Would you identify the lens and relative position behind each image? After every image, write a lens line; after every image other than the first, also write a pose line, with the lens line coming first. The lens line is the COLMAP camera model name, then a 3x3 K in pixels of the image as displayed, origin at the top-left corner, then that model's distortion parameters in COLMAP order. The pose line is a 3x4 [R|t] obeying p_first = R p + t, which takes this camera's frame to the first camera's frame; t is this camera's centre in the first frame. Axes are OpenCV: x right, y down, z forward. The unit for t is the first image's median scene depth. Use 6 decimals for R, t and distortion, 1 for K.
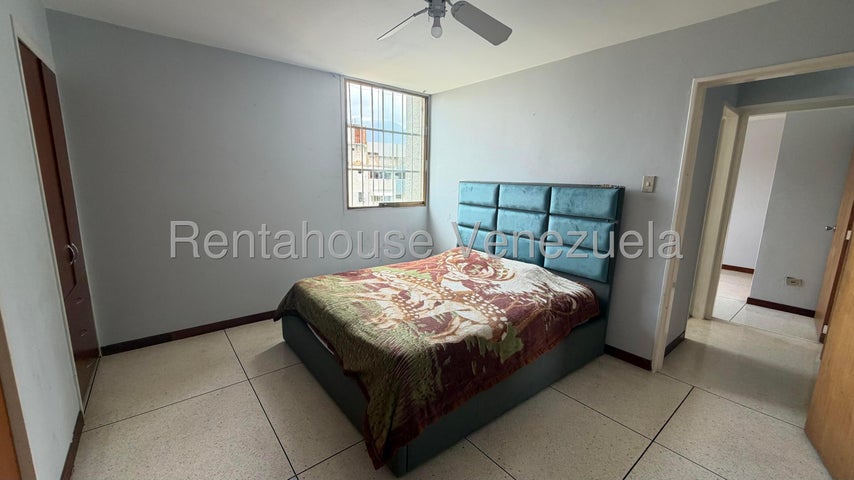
lens RADIAL K [[338.7, 0, 425.8], [0, 338.7, 239.2], [0, 0, 1]] dist [0.000207, -0.000132]
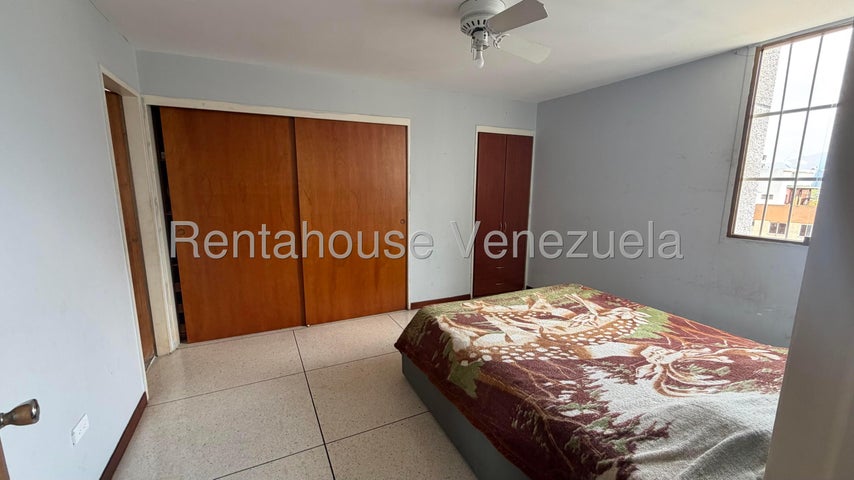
lens RADIAL K [[338.7, 0, 425.7], [0, 338.7, 239.5], [0, 0, 1]] dist [0.000207, -0.000132]
pose [[-0.211356, 0.142354, -0.966987, 0.867875], [-0.185585, 0.965495, 0.182698, -0.143750], [0.959628, 0.218073, -0.177645, 0.795070]]
